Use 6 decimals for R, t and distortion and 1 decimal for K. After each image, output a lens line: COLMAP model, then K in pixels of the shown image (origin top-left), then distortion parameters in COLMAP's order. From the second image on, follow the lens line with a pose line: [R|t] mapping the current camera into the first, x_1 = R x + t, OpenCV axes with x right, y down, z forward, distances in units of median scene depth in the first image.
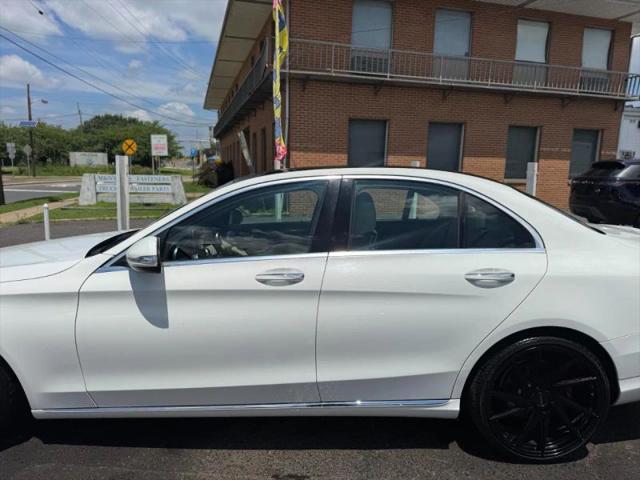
lens RADIAL K [[448.2, 0, 317.7], [0, 448.2, 240.5], [0, 0, 1]] dist [0.030780, -0.041873]
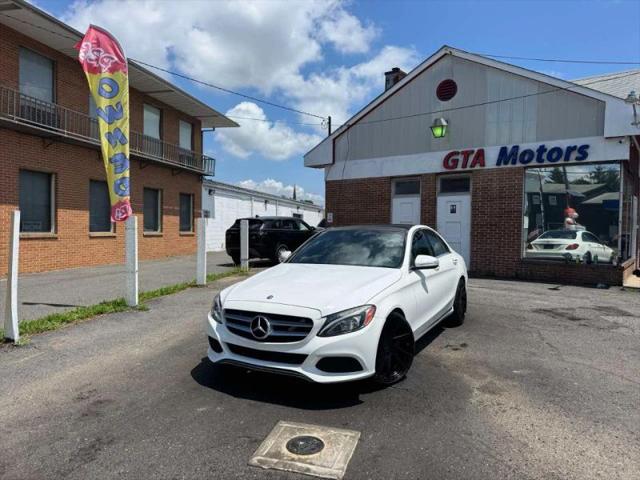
lens RADIAL K [[448.2, 0, 323.1], [0, 448.2, 237.5], [0, 0, 1]] dist [0.030780, -0.041873]
pose [[0.473655, -0.028466, 0.880250, -0.435395], [0.131335, 0.990585, -0.038635, -0.016064], [-0.870863, 0.133907, 0.472934, 0.046427]]
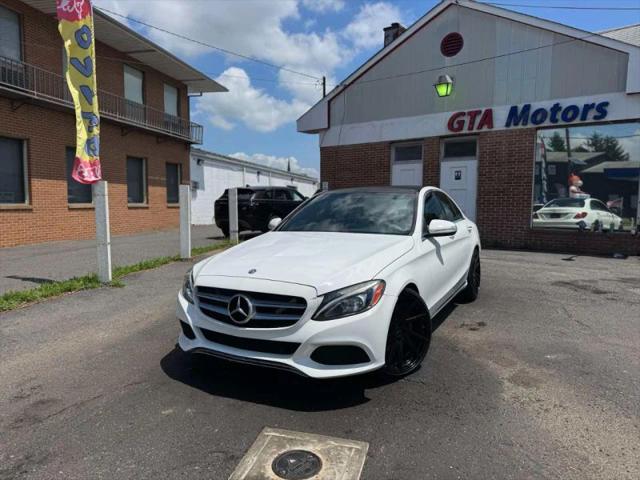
lens RADIAL K [[448.2, 0, 321.6], [0, 448.2, 238.5], [0, 0, 1]] dist [0.030780, -0.041873]
pose [[0.466184, -0.085542, 0.880542, -0.380433], [0.139049, 0.990028, 0.022562, -0.010197], [-0.873692, 0.111921, 0.473430, 0.077567]]
